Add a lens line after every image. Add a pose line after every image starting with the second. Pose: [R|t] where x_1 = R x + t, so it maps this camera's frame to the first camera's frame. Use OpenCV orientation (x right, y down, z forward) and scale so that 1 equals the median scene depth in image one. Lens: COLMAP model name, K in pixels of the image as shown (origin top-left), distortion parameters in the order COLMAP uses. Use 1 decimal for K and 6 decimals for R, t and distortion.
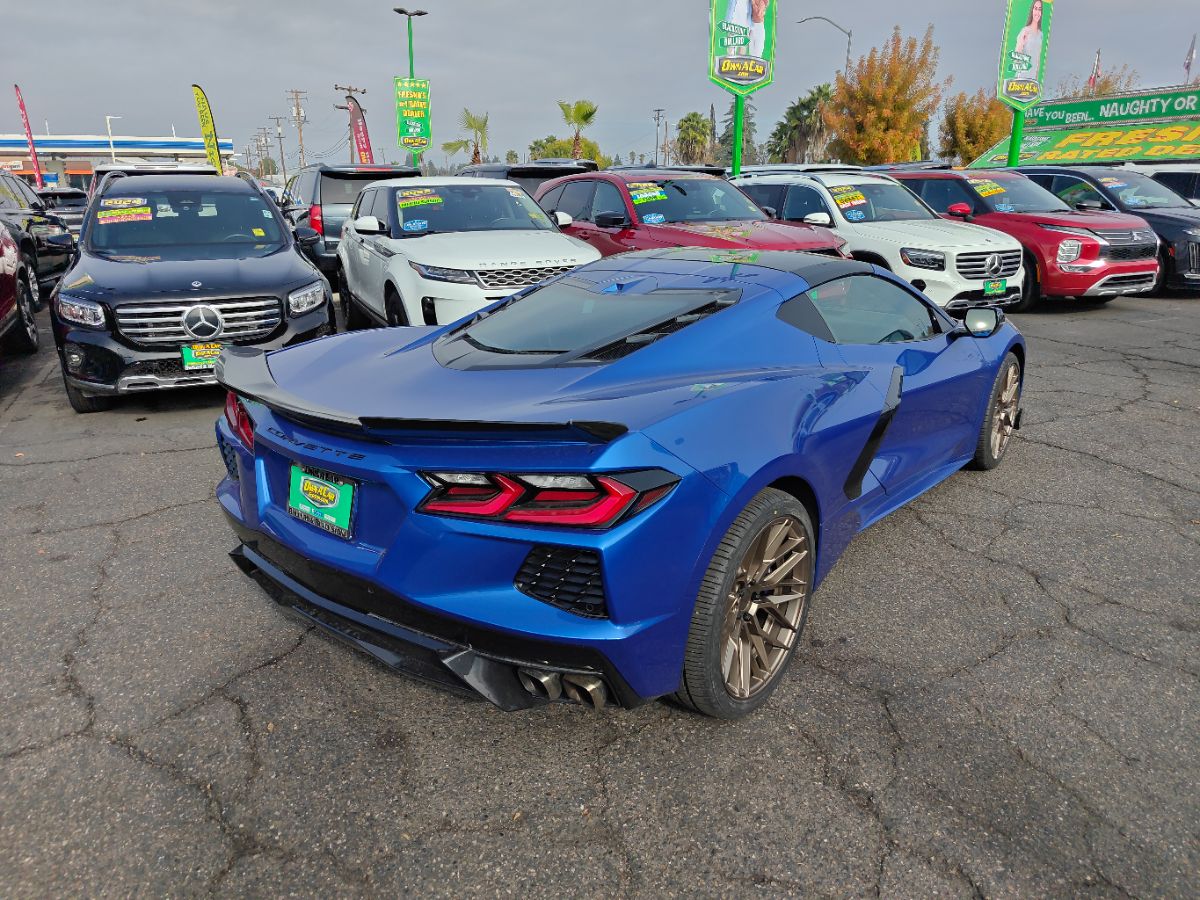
lens RADIAL K [[808.3, 0, 600.0], [0, 808.3, 450.0], [0, 0, 1]] dist [0.058792, -0.061757]
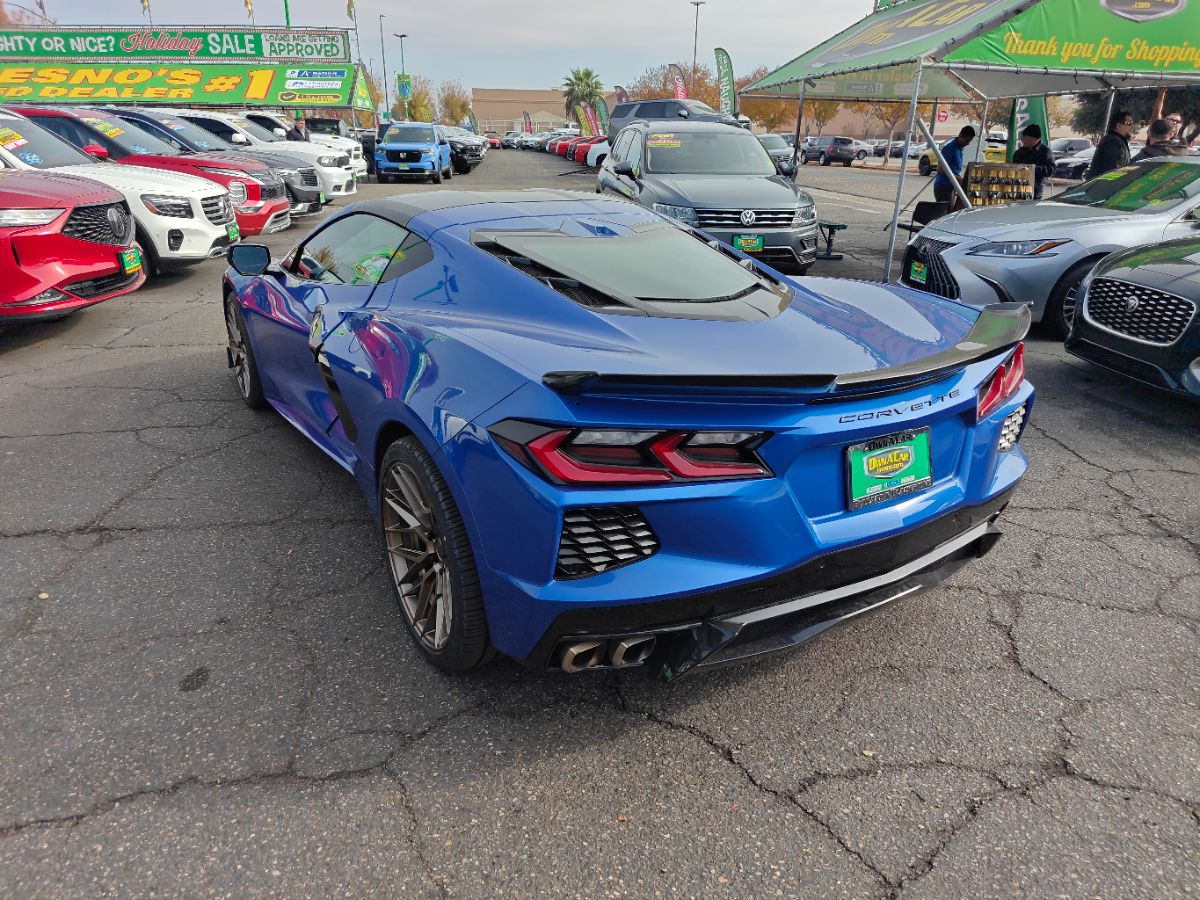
lens RADIAL K [[808.3, 0, 600.0], [0, 808.3, 450.0], [0, 0, 1]] dist [0.058792, -0.061757]
pose [[0.326051, -0.327710, 0.886734, -1.012895], [0.273241, 0.930627, 0.243460, -0.217617], [-0.905003, 0.162912, 0.392976, 0.757317]]
